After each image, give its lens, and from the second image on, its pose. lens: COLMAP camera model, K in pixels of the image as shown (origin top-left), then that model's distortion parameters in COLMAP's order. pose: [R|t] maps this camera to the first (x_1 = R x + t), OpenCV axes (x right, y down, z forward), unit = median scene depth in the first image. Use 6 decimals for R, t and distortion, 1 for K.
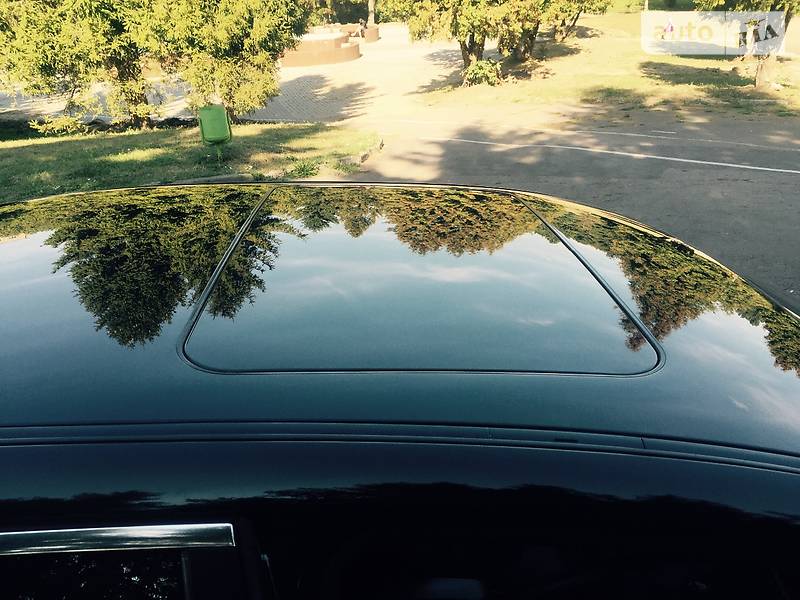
lens RADIAL K [[682.9, 0, 394.9], [0, 682.9, 302.8], [0, 0, 1]] dist [0.077397, -0.117345]
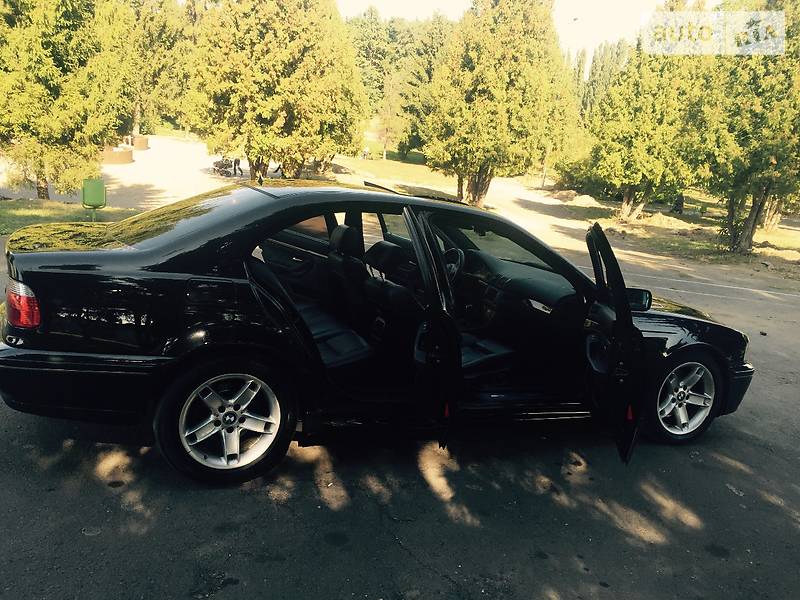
lens RADIAL K [[682.9, 0, 404.6], [0, 682.9, 306.4], [0, 0, 1]] dist [0.077397, -0.117345]
pose [[0.927661, 0.054284, 0.369456, -0.110353], [0.008836, 0.985910, -0.167045, 0.094770], [-0.373319, 0.158225, 0.914110, -0.197253]]
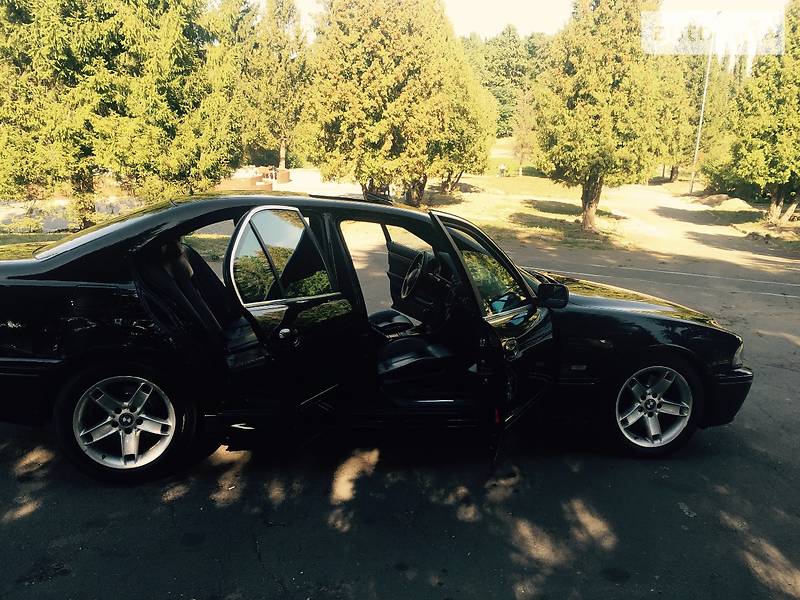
lens RADIAL K [[682.9, 0, 404.2], [0, 682.9, 306.5], [0, 0, 1]] dist [0.077397, -0.117345]
pose [[0.986824, 0.039908, 0.156799, -0.019593], [-0.008593, 0.980663, -0.195514, 0.100278], [-0.161570, 0.191591, 0.968085, -0.213996]]
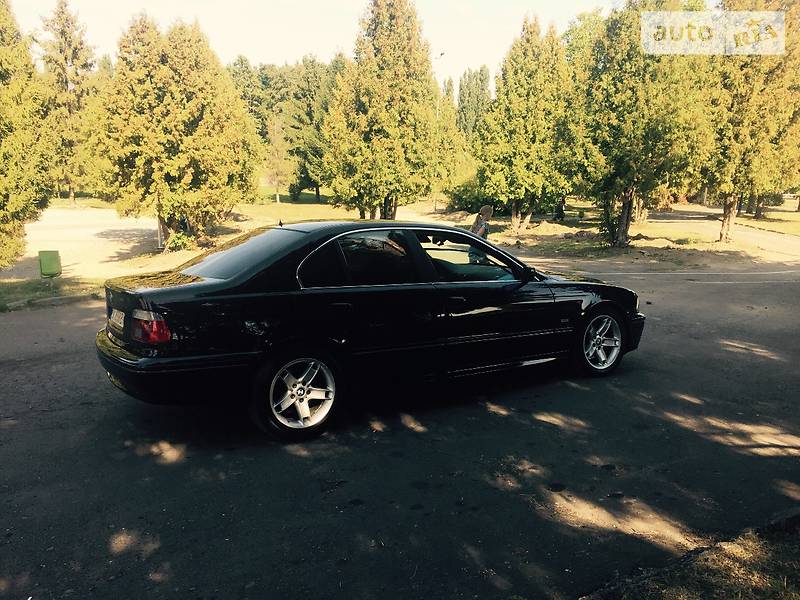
lens RADIAL K [[682.9, 0, 408.3], [0, 682.9, 306.5], [0, 0, 1]] dist [0.077397, -0.117345]
pose [[0.864732, -0.054004, 0.499322, -0.193672], [0.176362, 0.963540, -0.201216, 0.128375], [-0.470250, 0.262059, 0.842728, -0.264761]]
